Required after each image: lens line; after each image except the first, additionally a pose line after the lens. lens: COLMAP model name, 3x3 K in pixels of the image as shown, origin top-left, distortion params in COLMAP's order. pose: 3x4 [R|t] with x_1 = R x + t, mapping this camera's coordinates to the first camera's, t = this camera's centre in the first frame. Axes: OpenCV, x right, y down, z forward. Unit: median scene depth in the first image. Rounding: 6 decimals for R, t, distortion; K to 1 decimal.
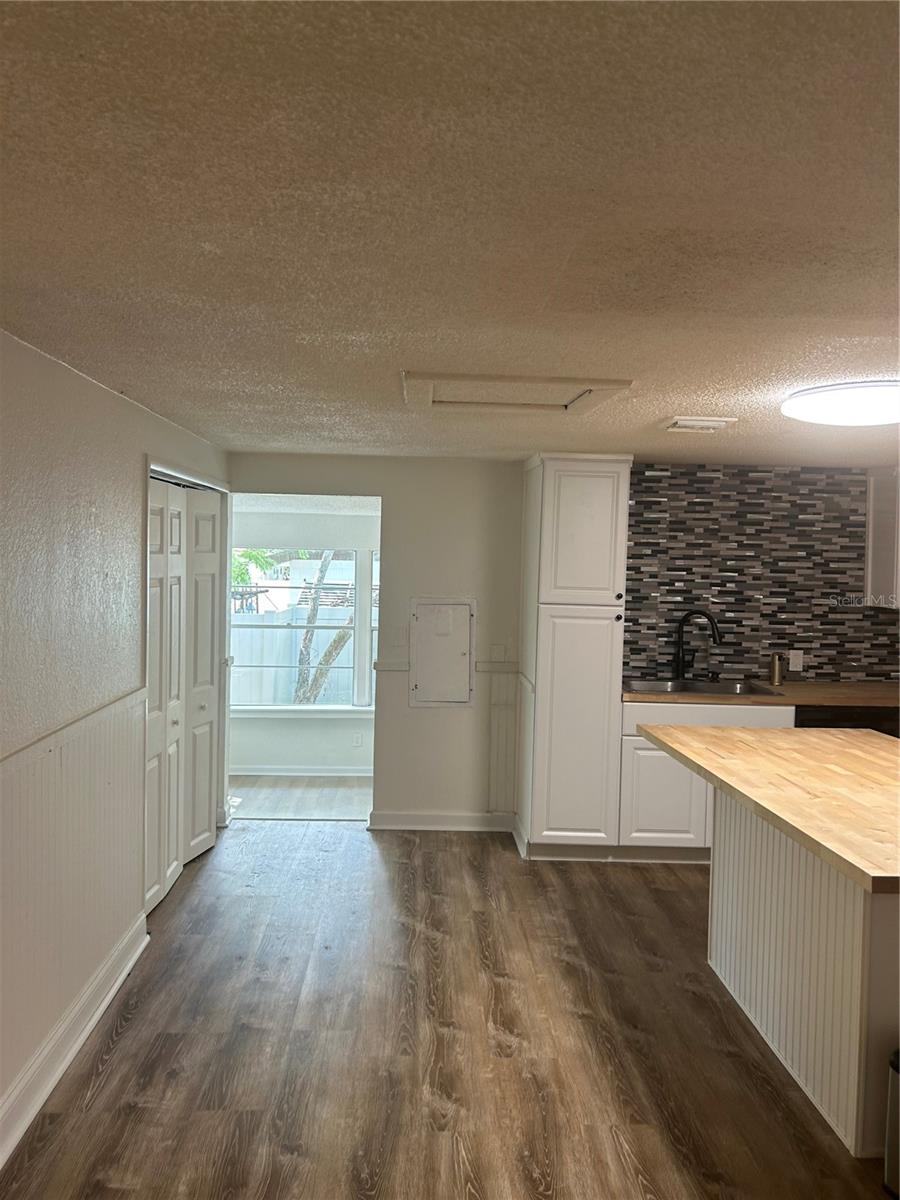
lens RADIAL K [[901.9, 0, 440.0], [0, 901.9, 591.3], [0, 0, 1]] dist [0.033855, -0.047760]
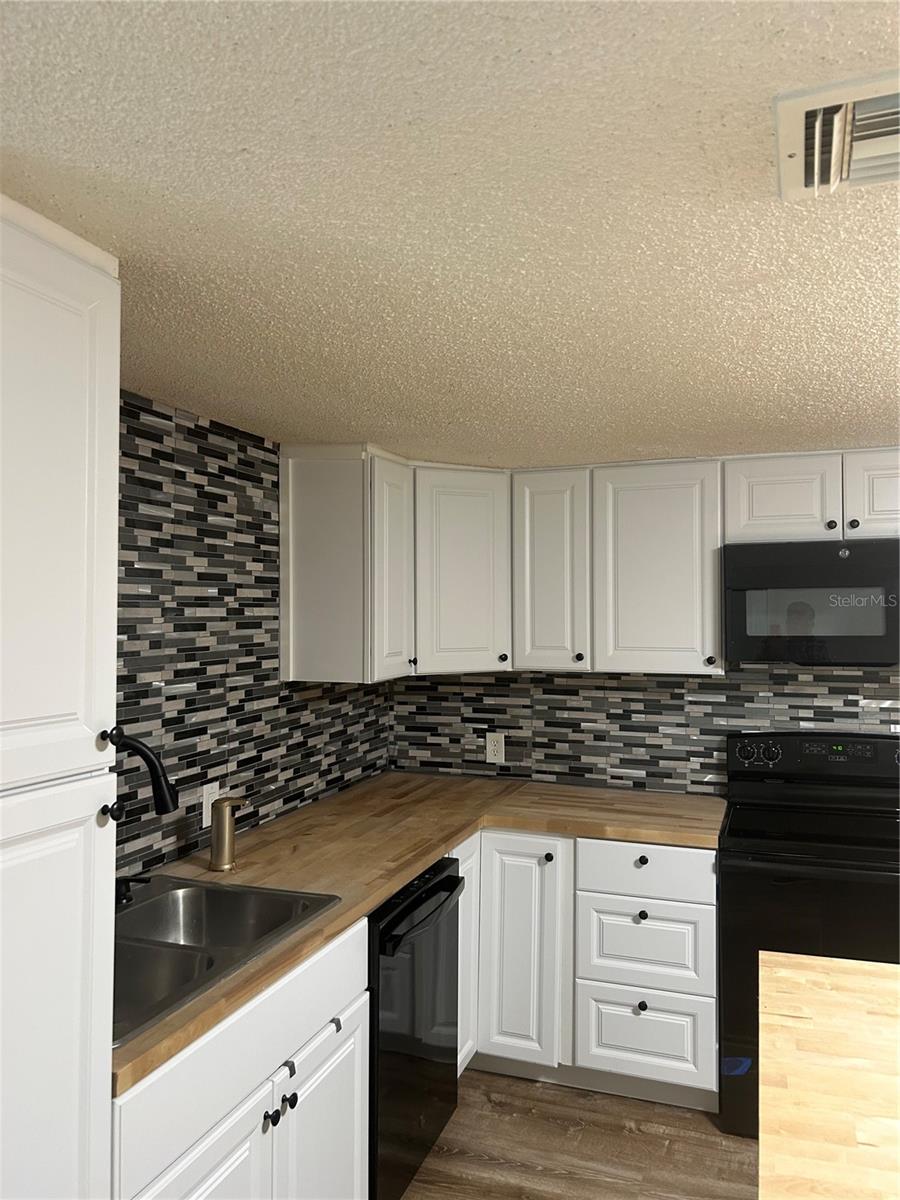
lens RADIAL K [[901.9, 0, 448.4], [0, 901.9, 596.2], [0, 0, 1]] dist [0.033855, -0.047760]
pose [[0.360237, -0.004437, 0.932850, -0.024900], [0.041427, 0.999078, -0.011245, -0.027489], [-0.931940, 0.042696, 0.360089, 0.698191]]
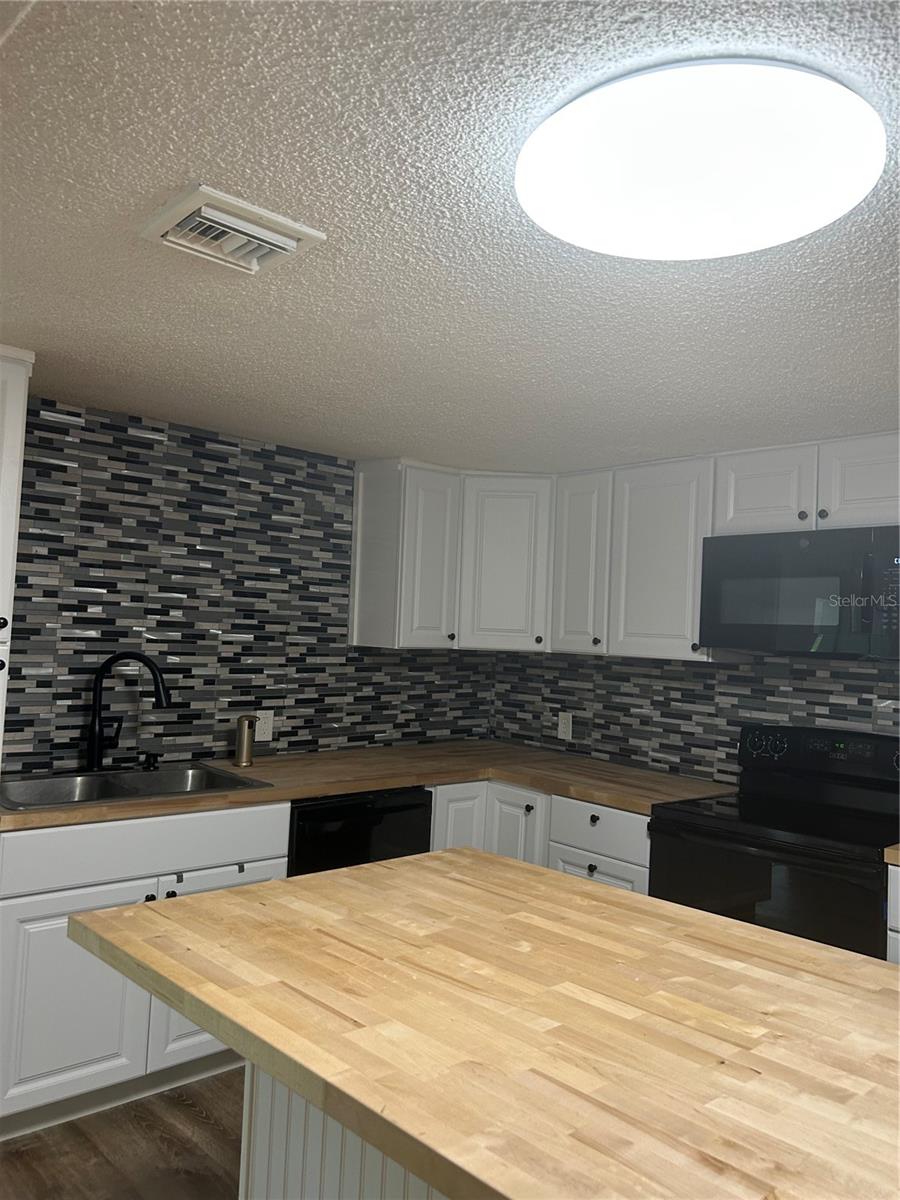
lens RADIAL K [[901.9, 0, 441.4], [0, 901.9, 605.1], [0, 0, 1]] dist [0.033855, -0.047760]
pose [[0.758887, 0.033032, 0.650384, 0.049230], [-0.007922, 0.999107, -0.041500, 0.012832], [-0.651174, 0.026342, 0.758471, 0.397714]]
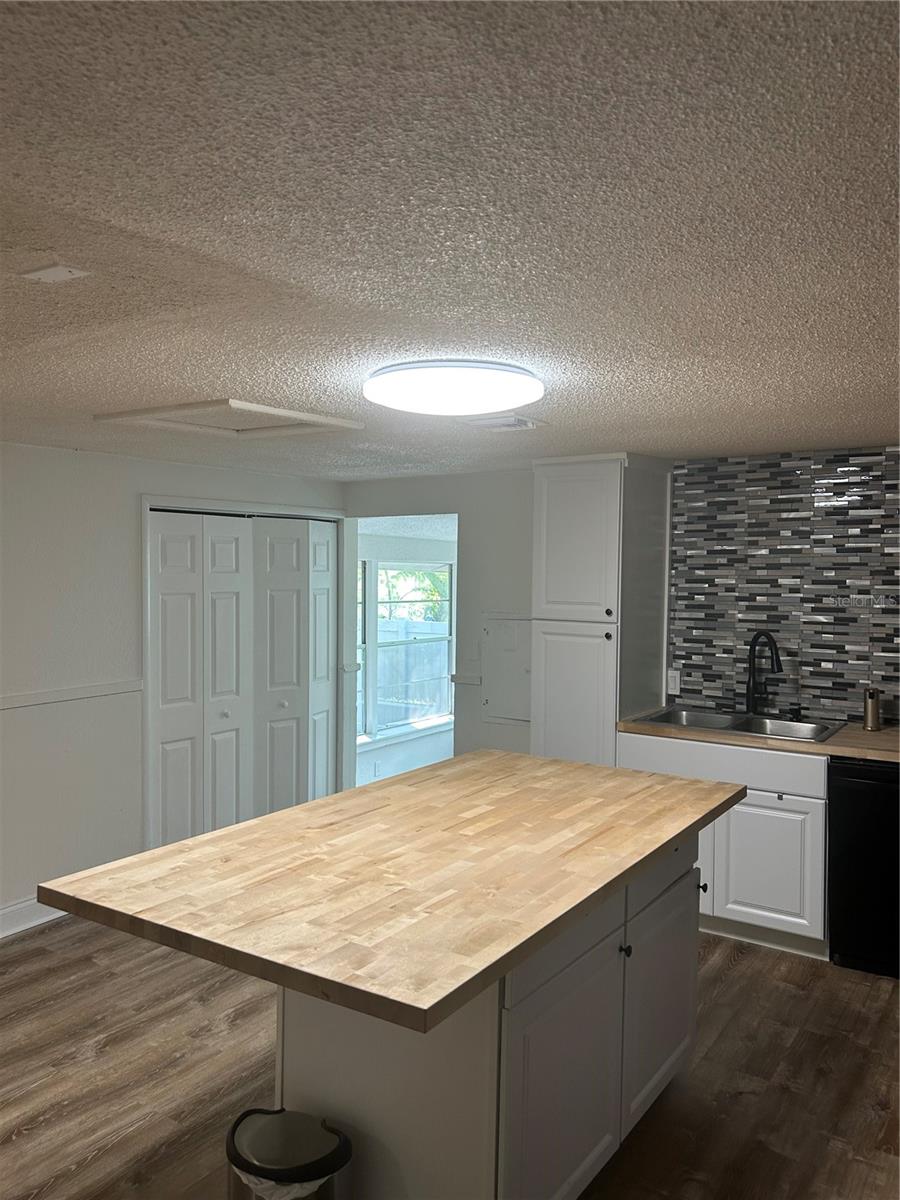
lens RADIAL K [[901.9, 0, 446.4], [0, 901.9, 592.5], [0, 0, 1]] dist [0.033855, -0.047760]
pose [[0.815625, -0.002717, -0.578574, 0.510652], [-0.007432, 0.999857, -0.015173, 0.000768], [0.578533, 0.016676, 0.815488, 0.156942]]
